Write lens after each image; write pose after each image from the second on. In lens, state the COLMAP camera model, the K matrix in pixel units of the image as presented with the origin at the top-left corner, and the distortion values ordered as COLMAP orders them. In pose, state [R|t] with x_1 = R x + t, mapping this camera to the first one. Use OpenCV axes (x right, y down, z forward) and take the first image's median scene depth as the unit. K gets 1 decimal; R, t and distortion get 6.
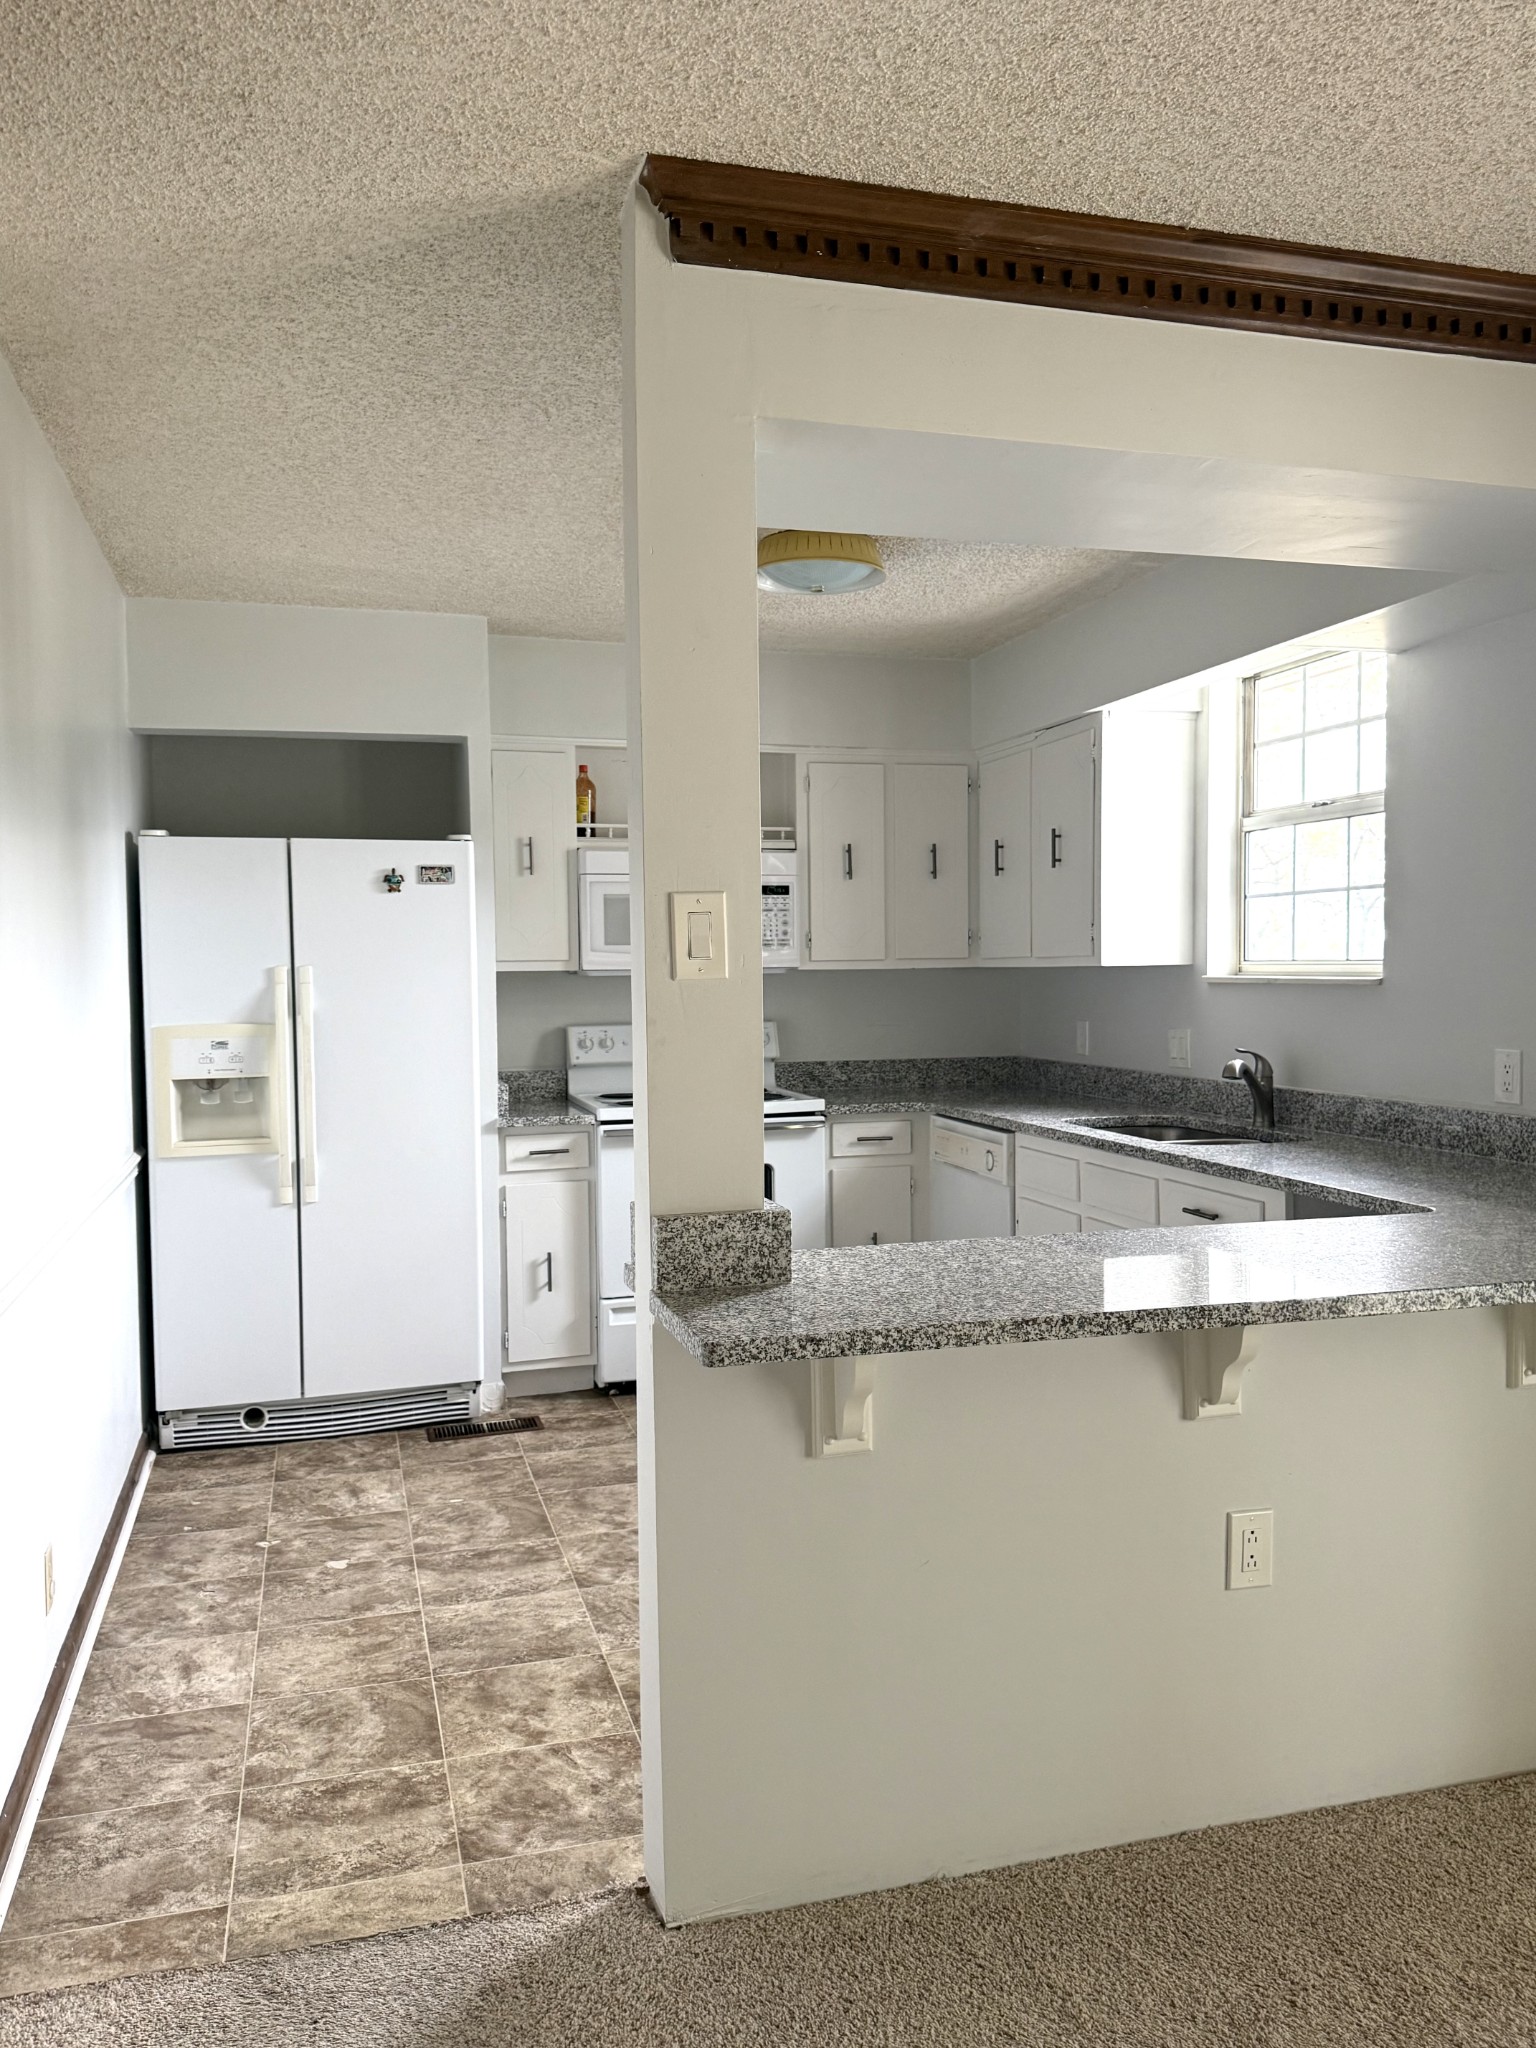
lens RADIAL K [[1630.2, 0, 763.8], [0, 1630.2, 1020.3], [0, 0, 1]] dist [0.065826, -0.042691]
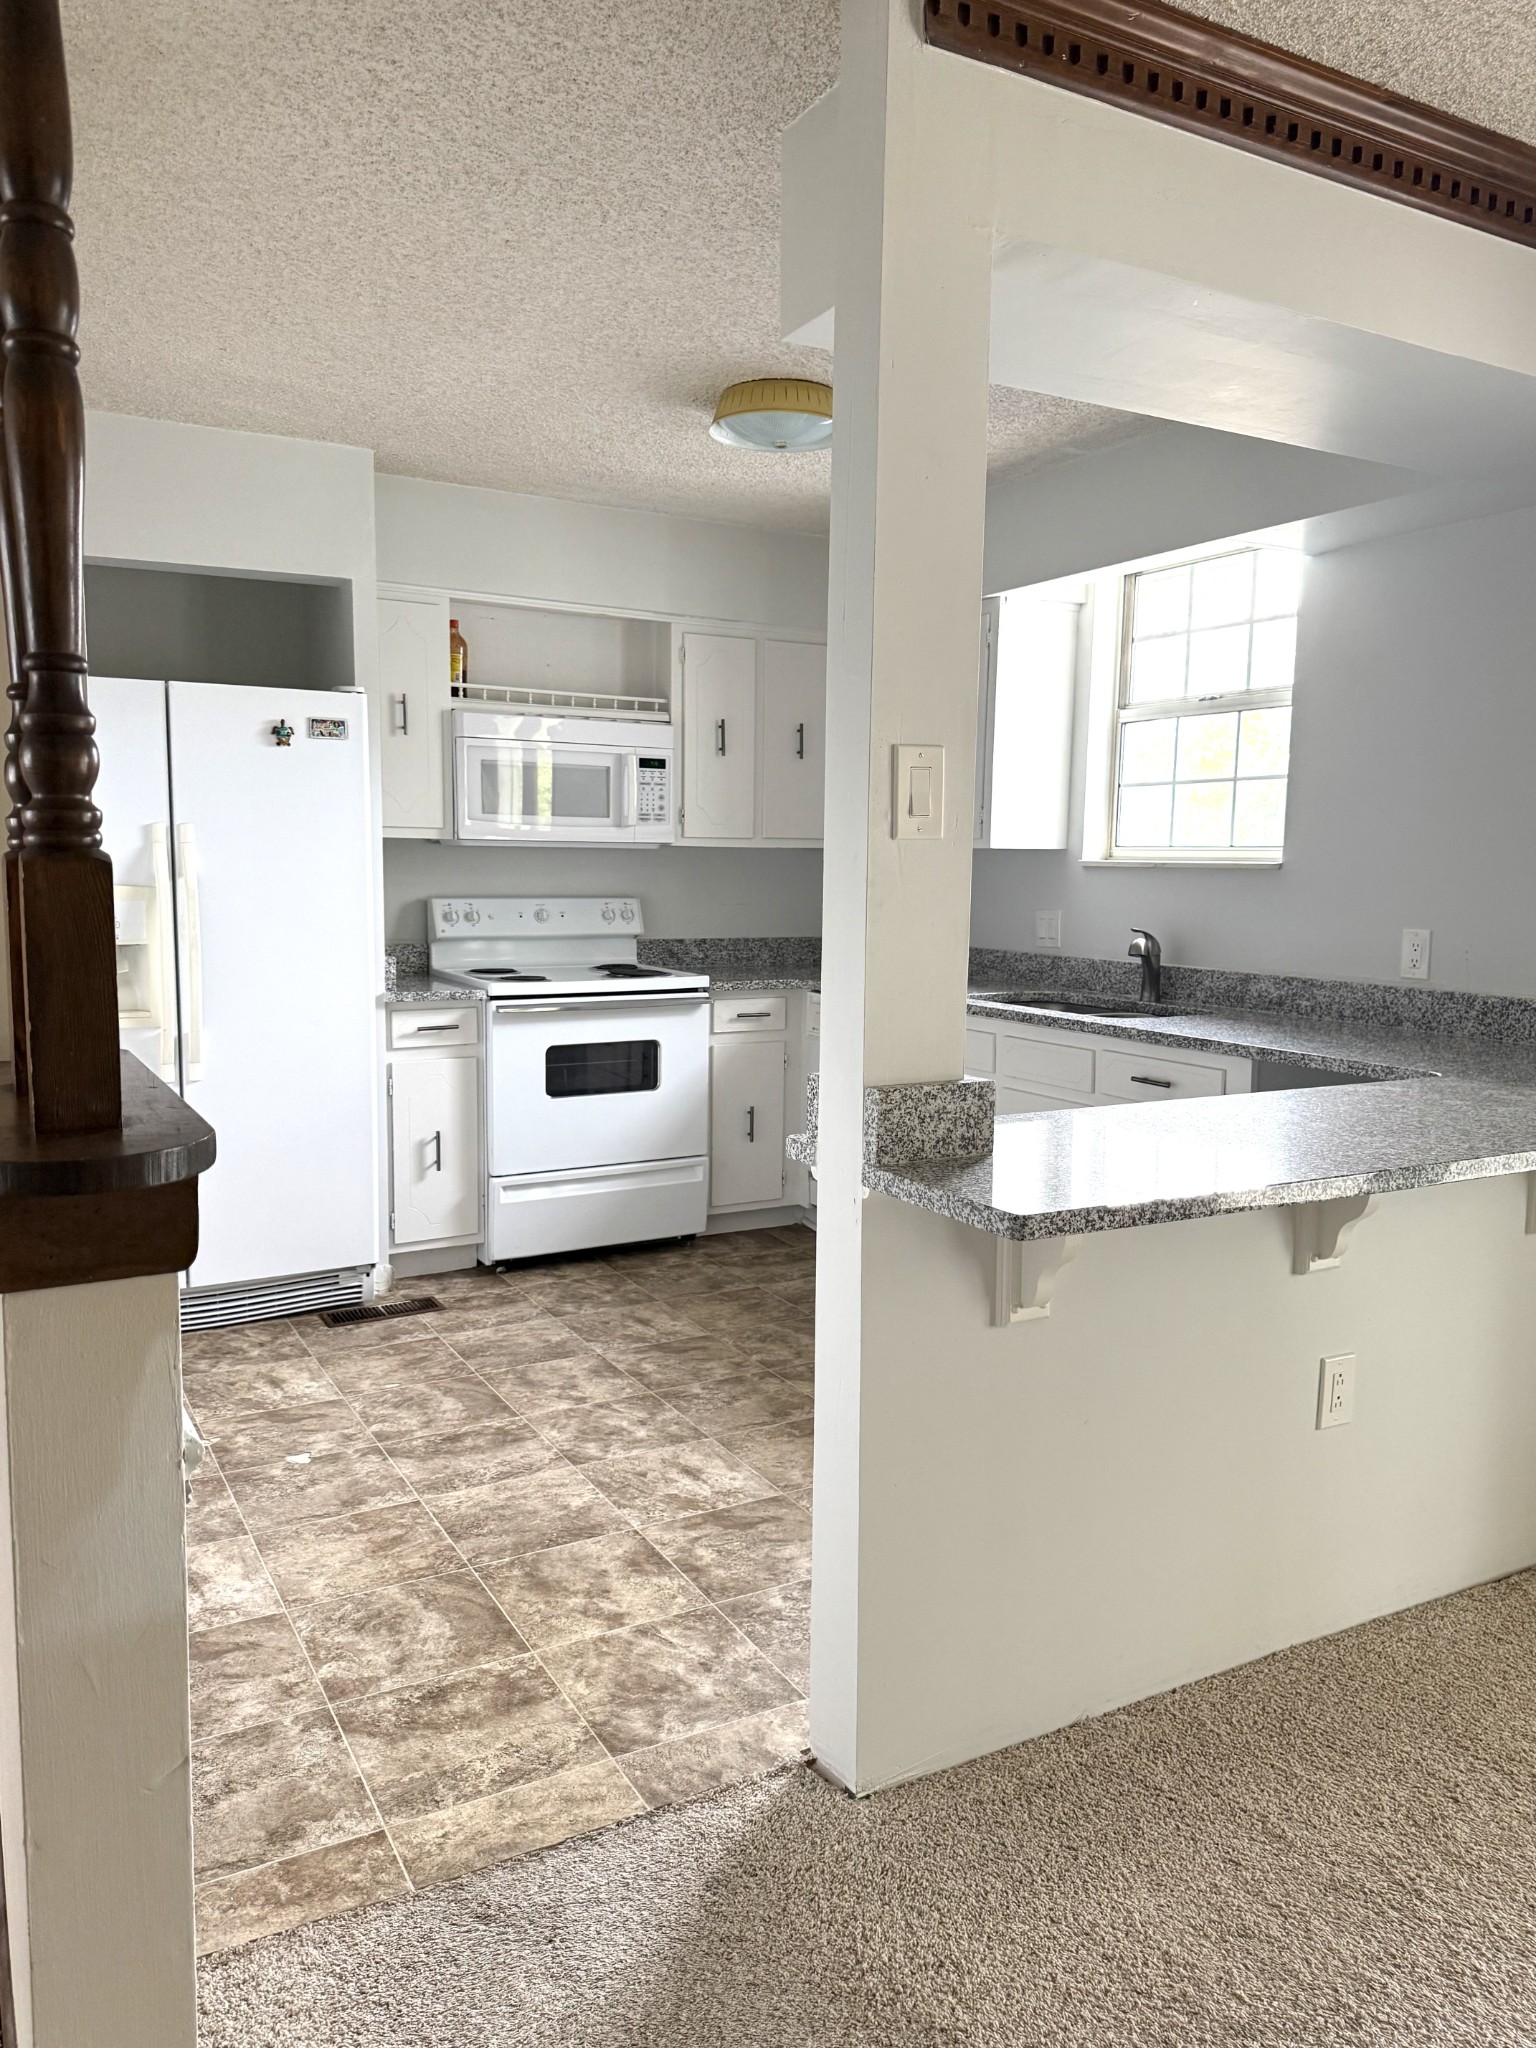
lens RADIAL K [[1543.5, 0, 778.9], [0, 1543.5, 1037.1], [0, 0, 1]] dist [0.075498, -0.052373]
pose [[0.971191, -0.002977, 0.238284, -0.201880], [-0.016881, 0.996550, 0.081254, 0.011287], [-0.237704, -0.082936, 0.967791, 0.086880]]
